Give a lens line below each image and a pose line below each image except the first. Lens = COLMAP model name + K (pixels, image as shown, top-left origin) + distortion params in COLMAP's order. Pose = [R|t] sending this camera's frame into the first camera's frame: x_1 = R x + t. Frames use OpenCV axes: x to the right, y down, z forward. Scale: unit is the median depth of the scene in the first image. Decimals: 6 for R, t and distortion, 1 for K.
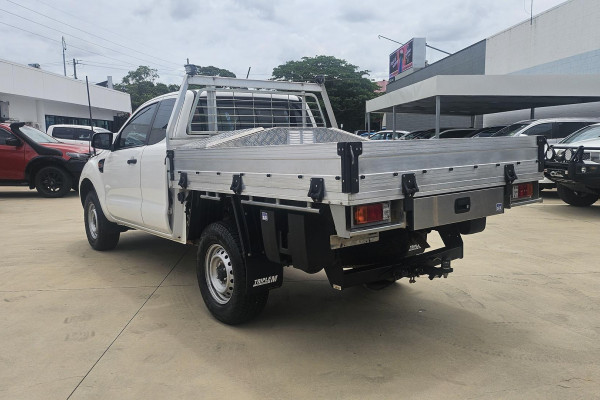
lens RADIAL K [[486.9, 0, 310.8], [0, 486.9, 198.2], [0, 0, 1]] dist [0.042078, -0.005483]
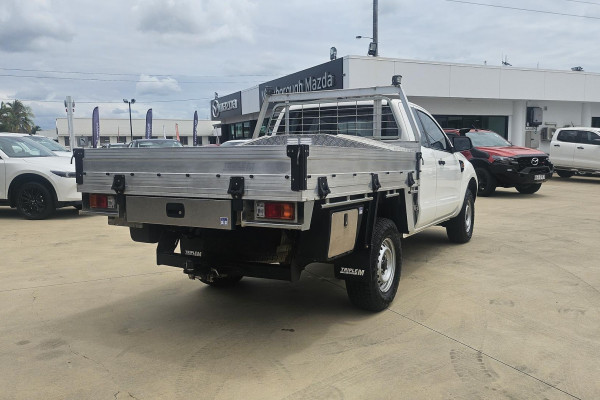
lens RADIAL K [[480.9, 0, 300.2], [0, 480.9, 209.3], [0, 0, 1]] dist [0.043708, -0.001040]
pose [[0.416241, 0.123772, -0.900791, 0.997699], [-0.106821, 0.990488, 0.086736, -0.078540], [0.902958, 0.060120, 0.425503, 0.586454]]
